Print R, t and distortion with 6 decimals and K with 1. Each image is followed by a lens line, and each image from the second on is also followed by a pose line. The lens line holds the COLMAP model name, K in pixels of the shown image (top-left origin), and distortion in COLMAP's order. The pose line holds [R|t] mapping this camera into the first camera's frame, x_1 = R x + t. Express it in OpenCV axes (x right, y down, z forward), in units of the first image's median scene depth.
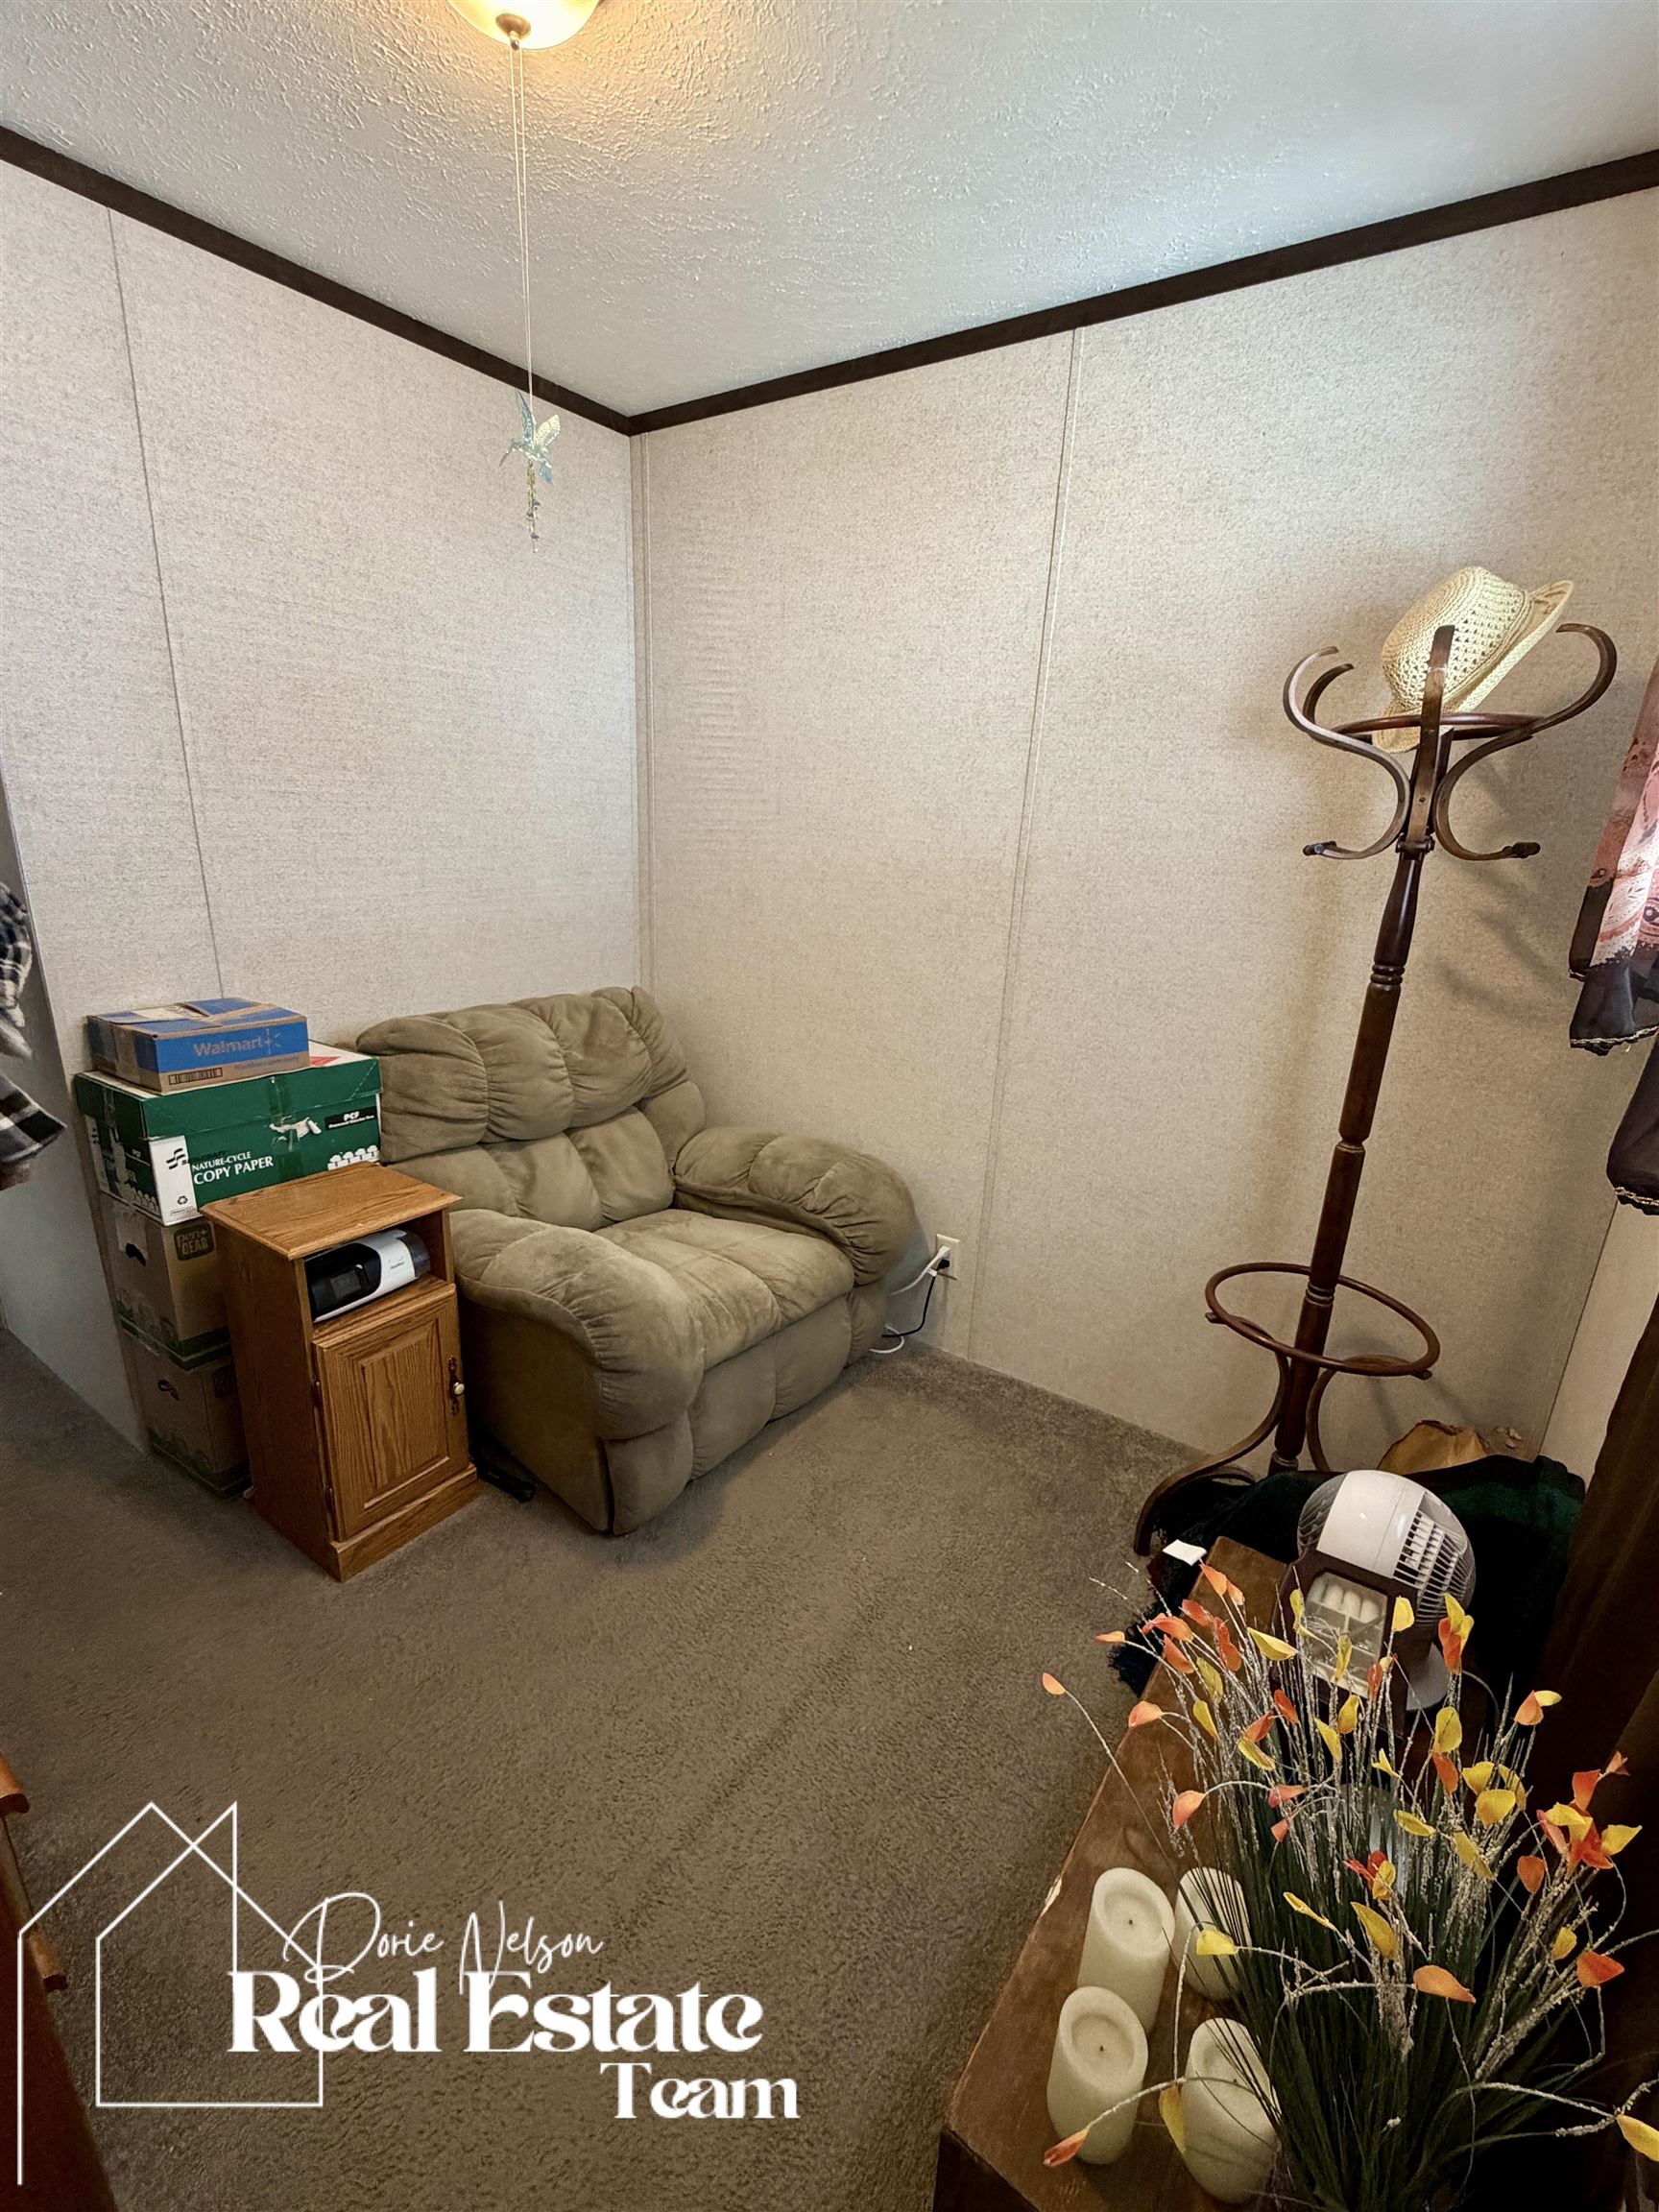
lens RADIAL K [[955.9, 0, 829.5], [0, 955.9, 1106.0], [0, 0, 1]] dist [-0.000484, -0.000065]
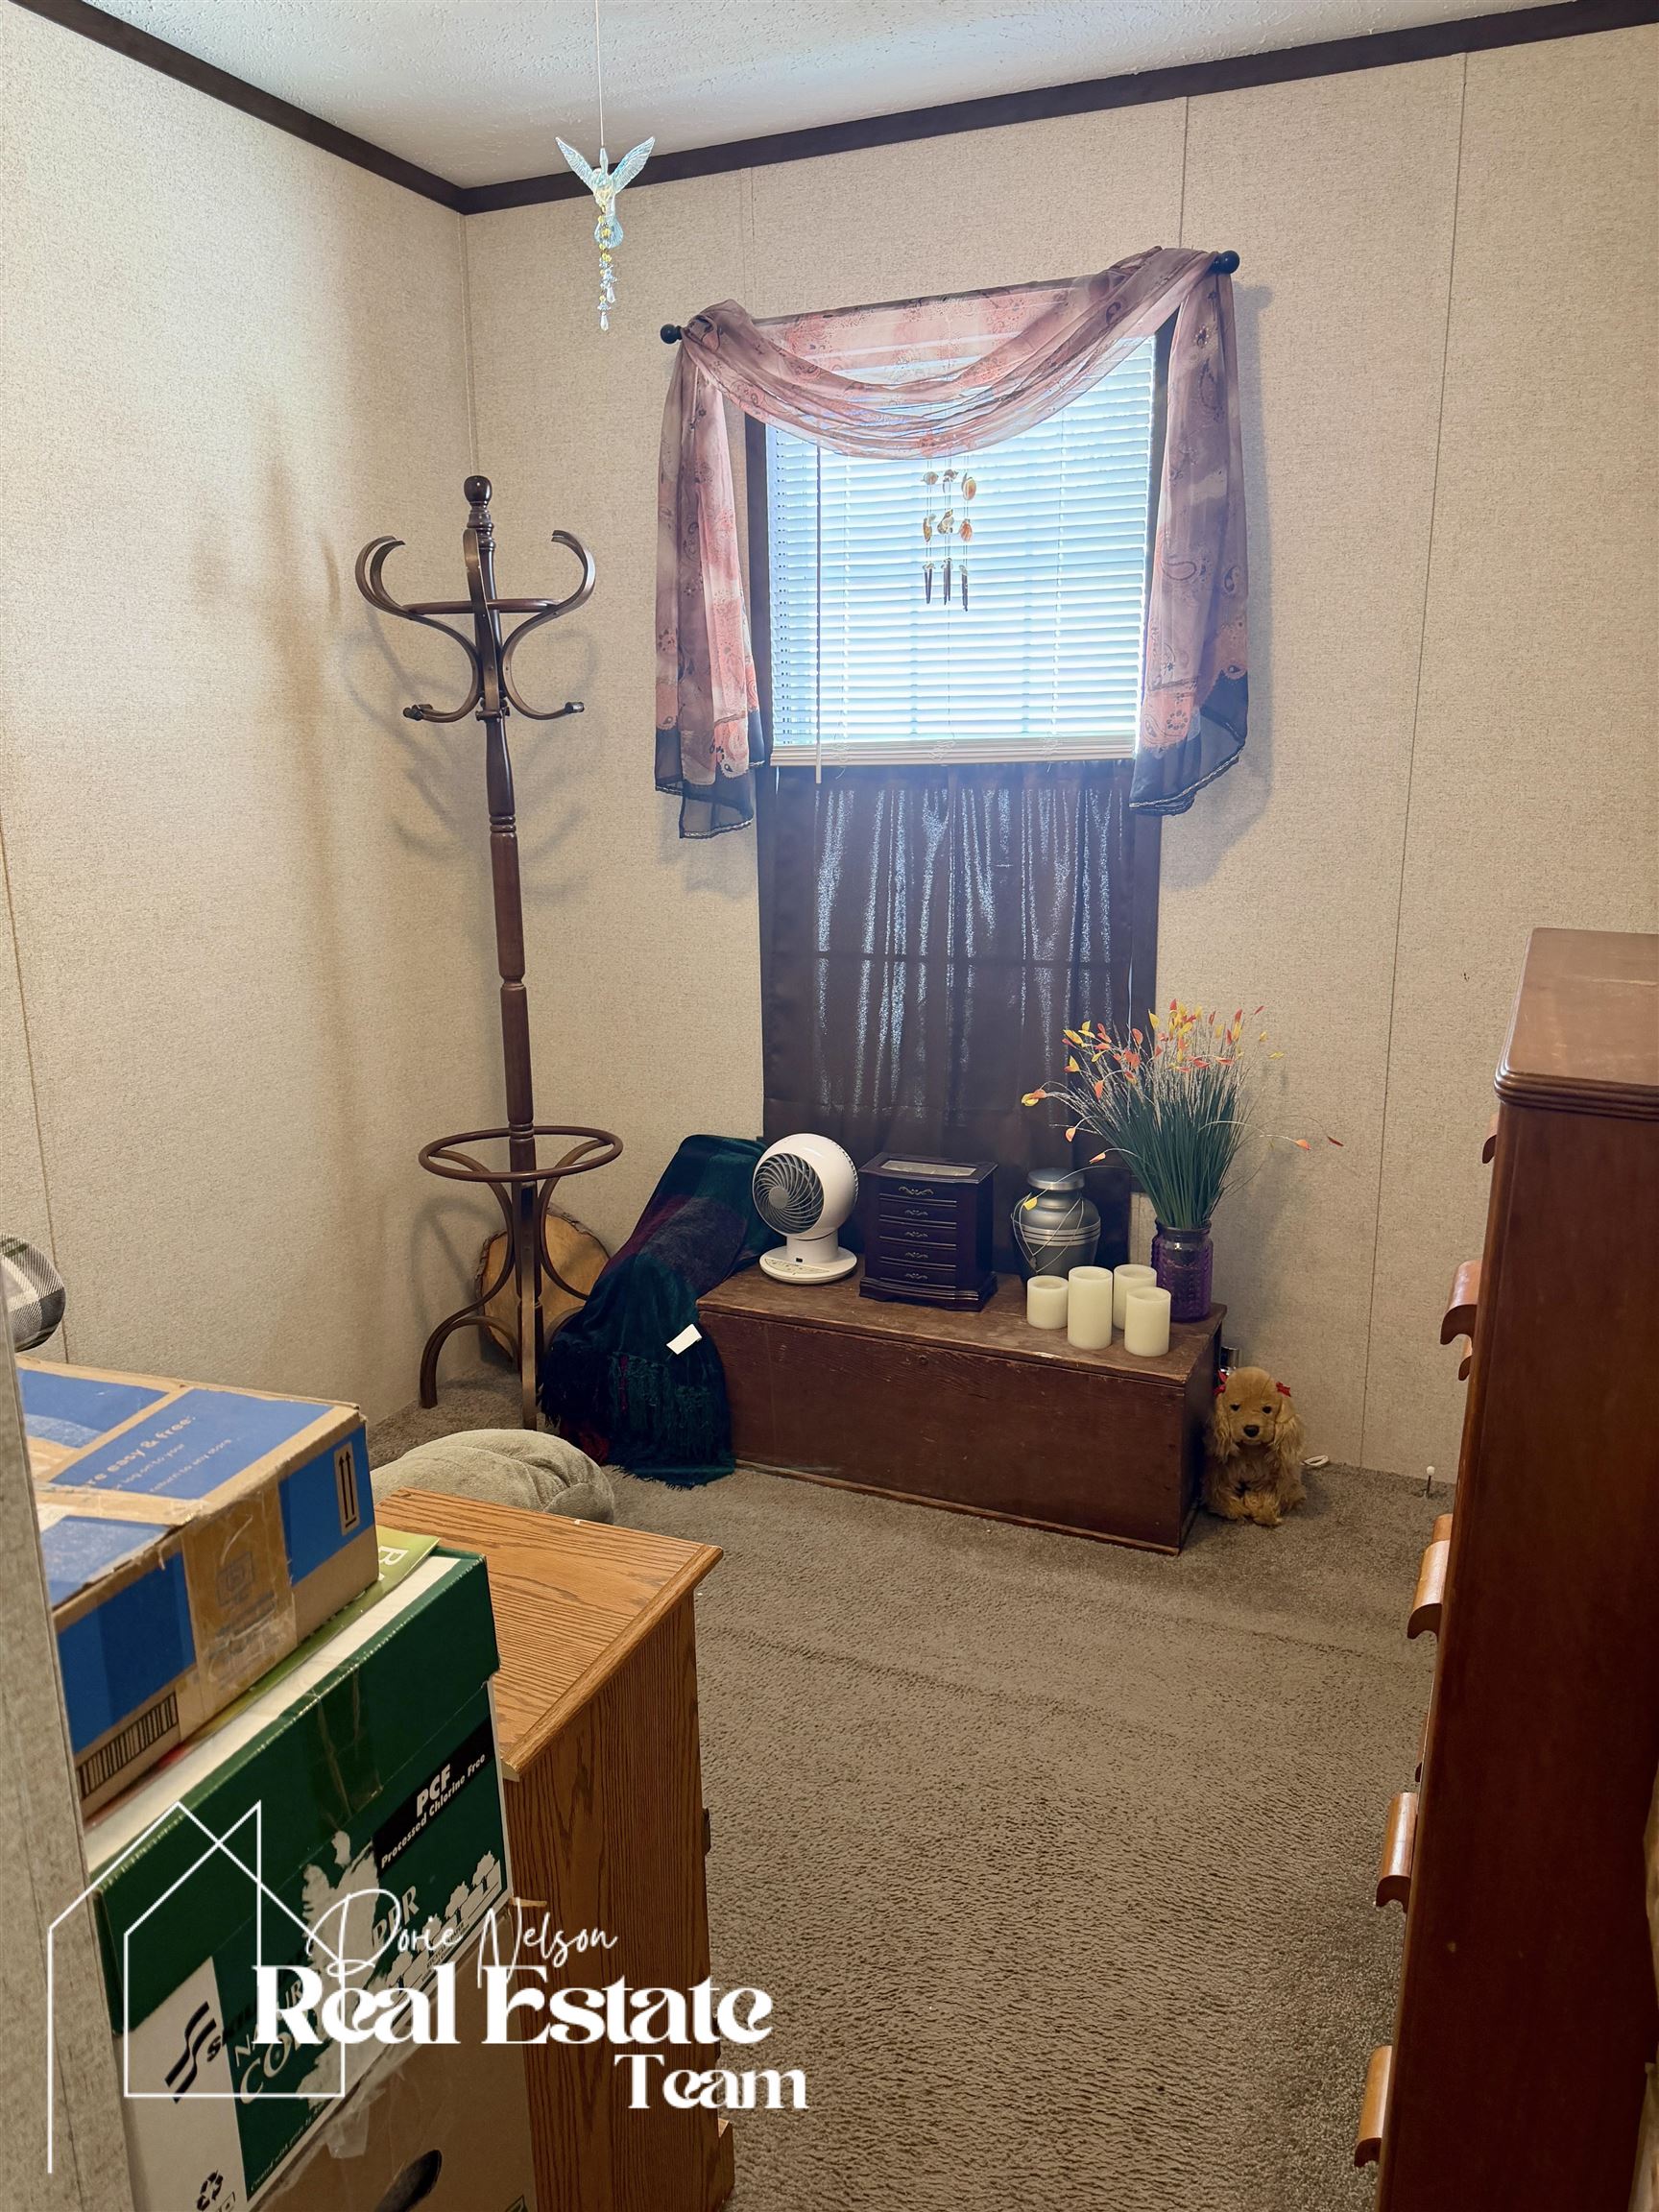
lens RADIAL K [[1576.8, 0, 829.5], [0, 1576.8, 1106.0], [0, 0, 1]] dist [0.001770, -0.000642]
pose [[-0.212455, -0.264002, 0.940833, -1.183205], [0.288703, 0.902873, 0.318544, -0.283796], [-0.933549, 0.339297, -0.115602, 0.869227]]
